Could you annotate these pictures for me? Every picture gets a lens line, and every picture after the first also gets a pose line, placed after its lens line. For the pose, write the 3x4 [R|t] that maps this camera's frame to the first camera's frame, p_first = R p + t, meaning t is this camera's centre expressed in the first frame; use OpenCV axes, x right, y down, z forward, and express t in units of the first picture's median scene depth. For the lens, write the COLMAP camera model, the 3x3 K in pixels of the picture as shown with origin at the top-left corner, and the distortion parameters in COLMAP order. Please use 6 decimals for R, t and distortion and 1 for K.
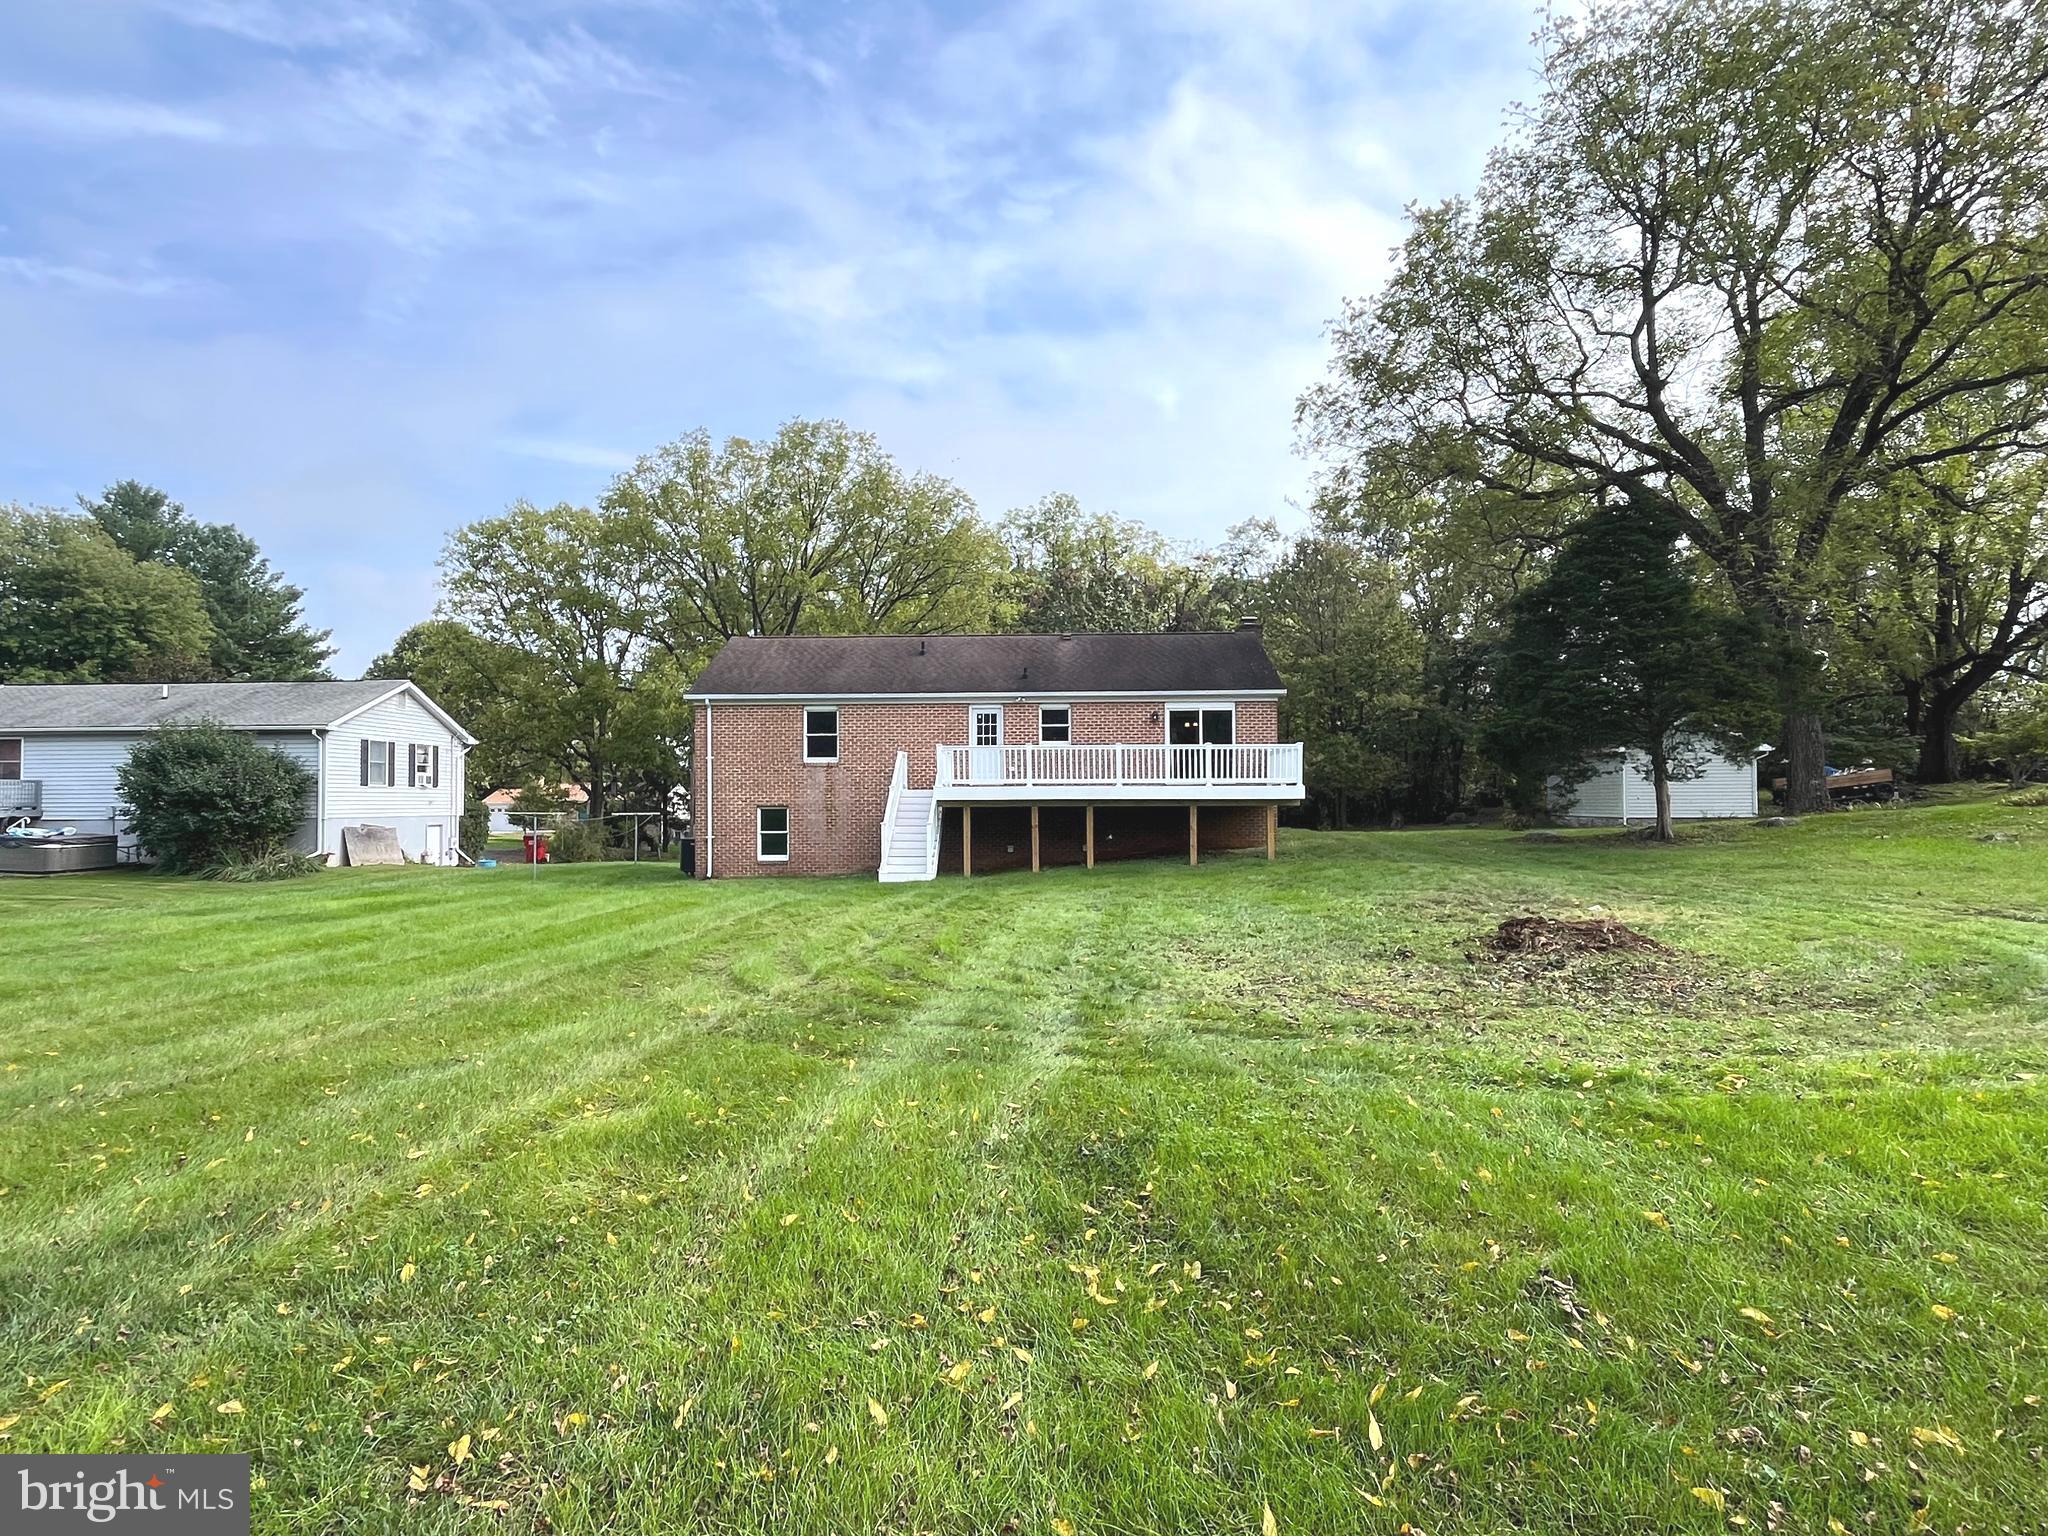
lens RADIAL K [[1150.1, 0, 1024.0], [0, 1150.1, 768.0], [0, 0, 1]] dist [-0.001566, -0.000250]
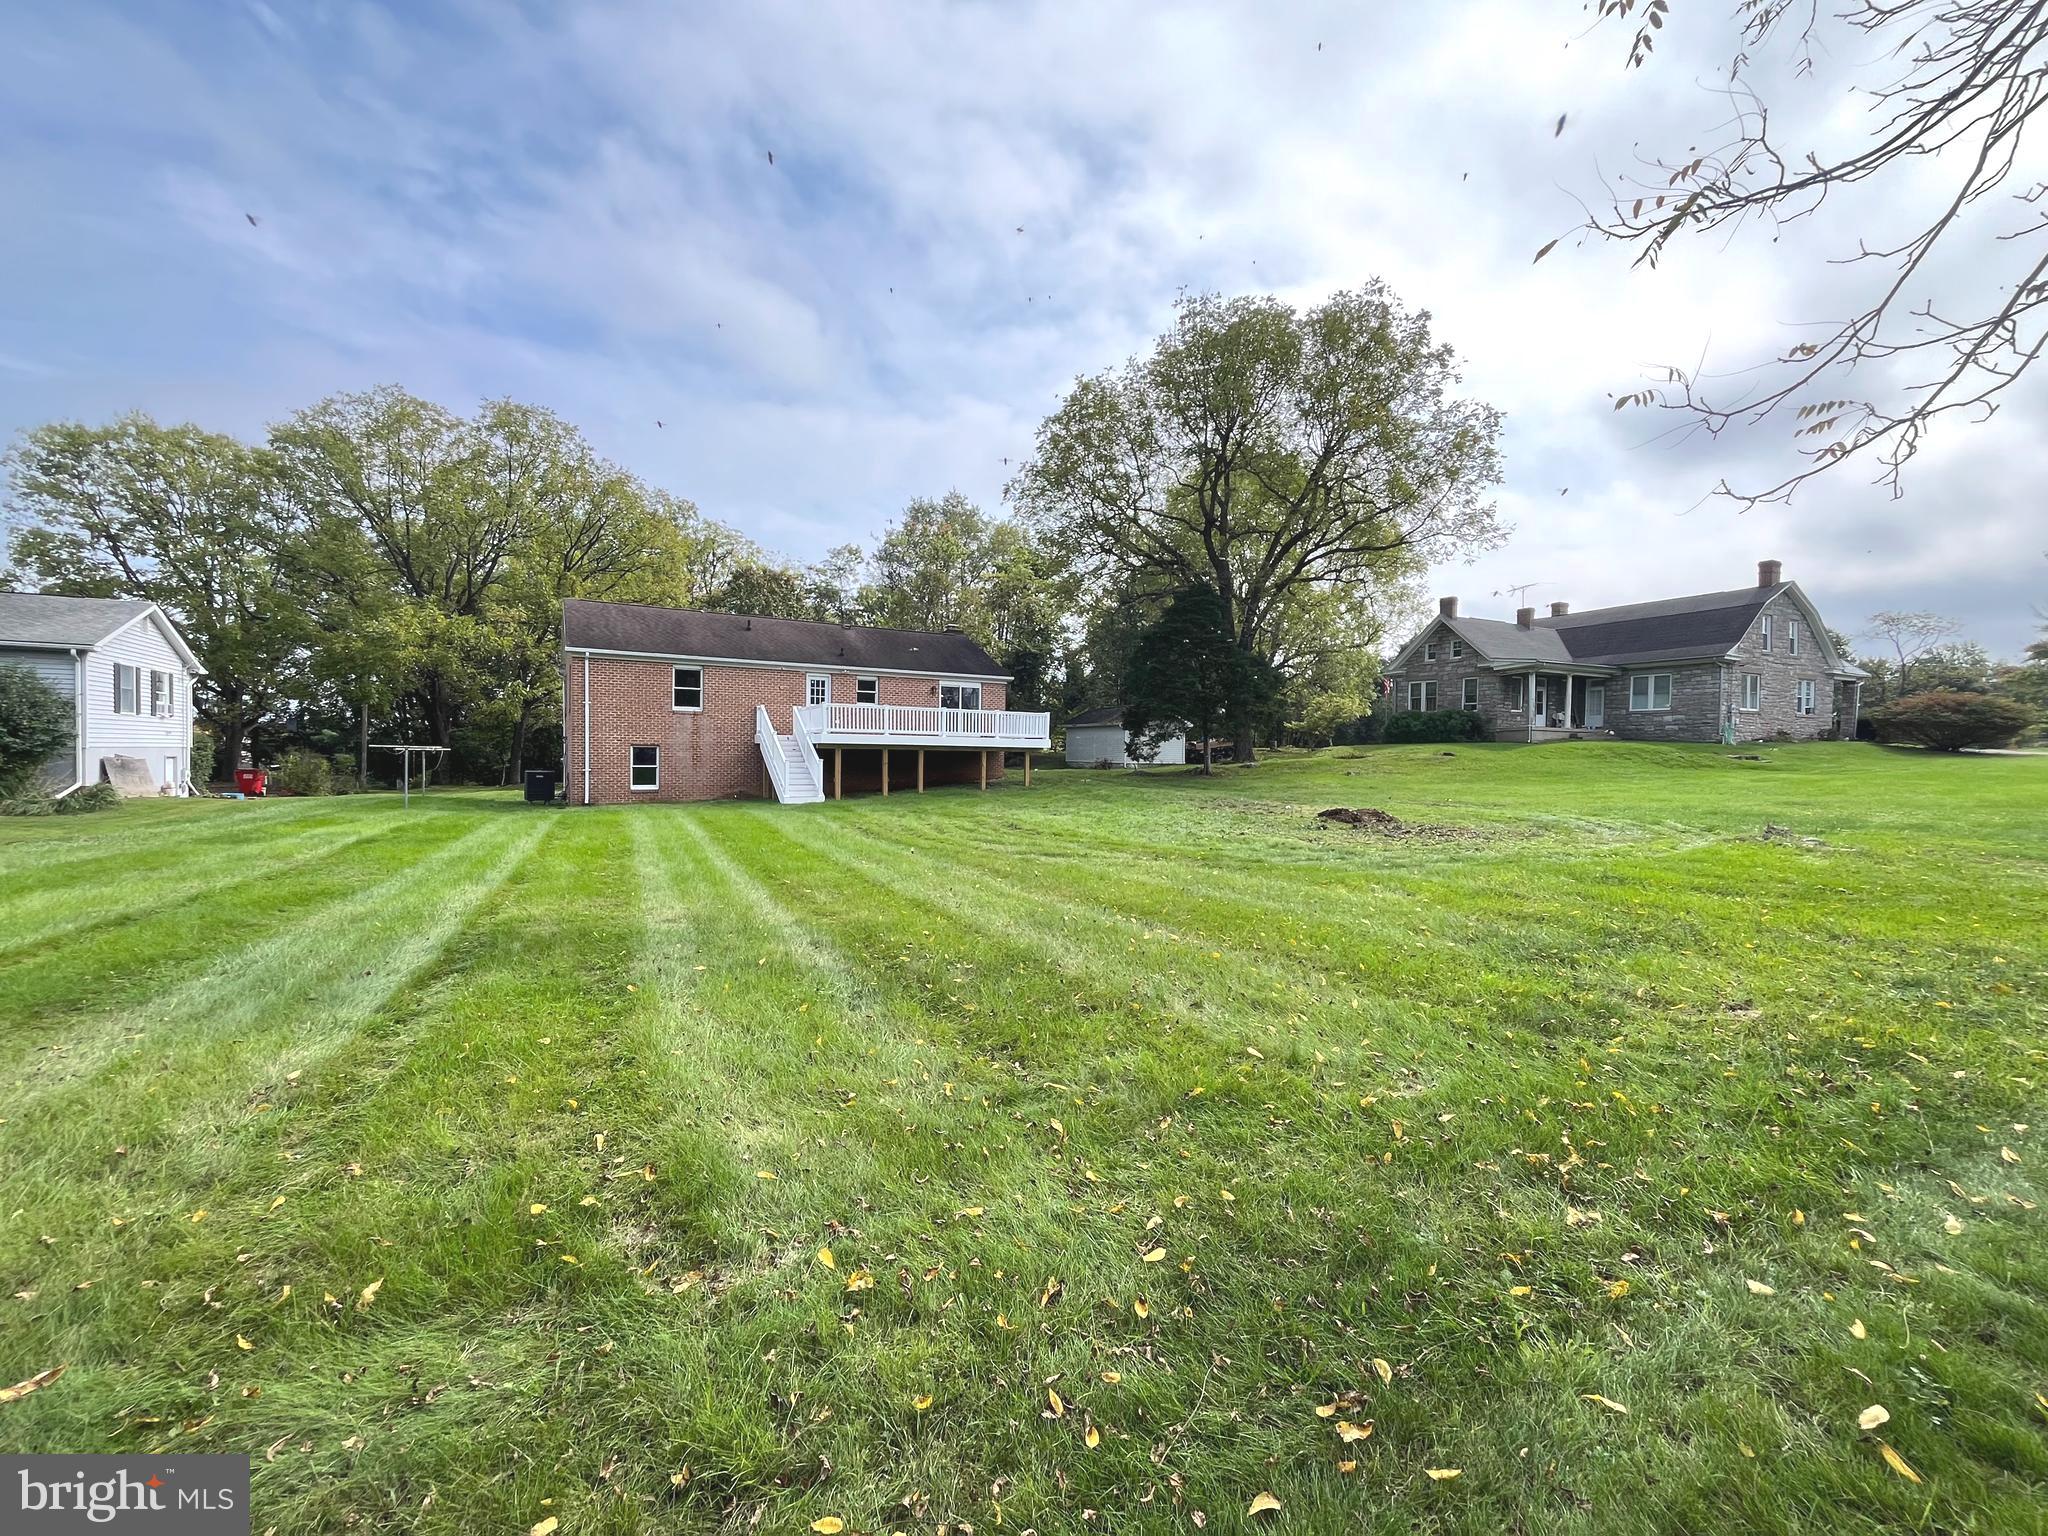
lens RADIAL K [[826.6, 0, 1016.9], [0, 826.6, 771.9], [0, 0, 1]] dist [-0.001588, -0.000686]
pose [[0.845411, 0.003659, 0.534104, -0.354235], [-0.035208, 0.998183, 0.048891, 0.004942], [-0.532954, -0.060138, 0.844004, 0.047313]]
